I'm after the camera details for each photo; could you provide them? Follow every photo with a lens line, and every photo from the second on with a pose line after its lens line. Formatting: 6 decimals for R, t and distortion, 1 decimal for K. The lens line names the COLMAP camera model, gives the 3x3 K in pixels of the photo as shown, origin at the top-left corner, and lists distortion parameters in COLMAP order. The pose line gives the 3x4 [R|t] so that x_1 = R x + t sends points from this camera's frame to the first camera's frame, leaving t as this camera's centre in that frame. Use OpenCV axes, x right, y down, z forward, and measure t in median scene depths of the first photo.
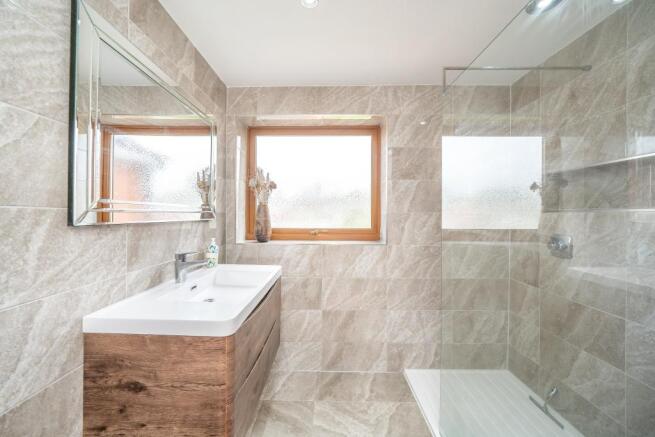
lens RADIAL K [[260.7, 0, 327.9], [0, 260.7, 221.4], [0, 0, 1]] dist [0.000388, 0.000351]
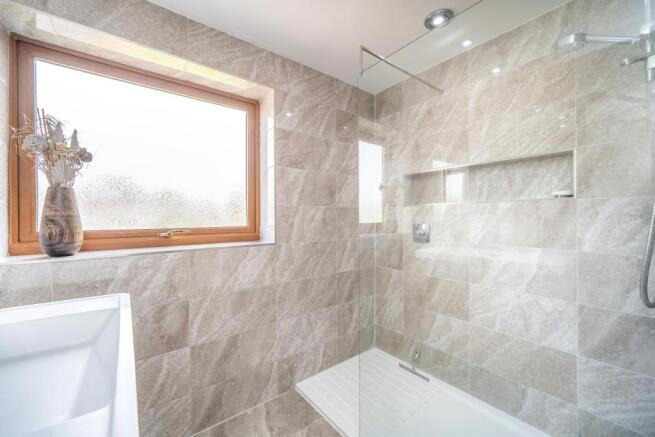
lens RADIAL K [[260.7, 0, 327.9], [0, 260.7, 221.4], [0, 0, 1]] dist [0.000388, 0.000351]
pose [[0.780416, -0.019651, 0.624952, -0.164644], [0.025937, 0.999663, -0.000955, 0.022025], [-0.624723, 0.016955, 0.780662, 0.240260]]
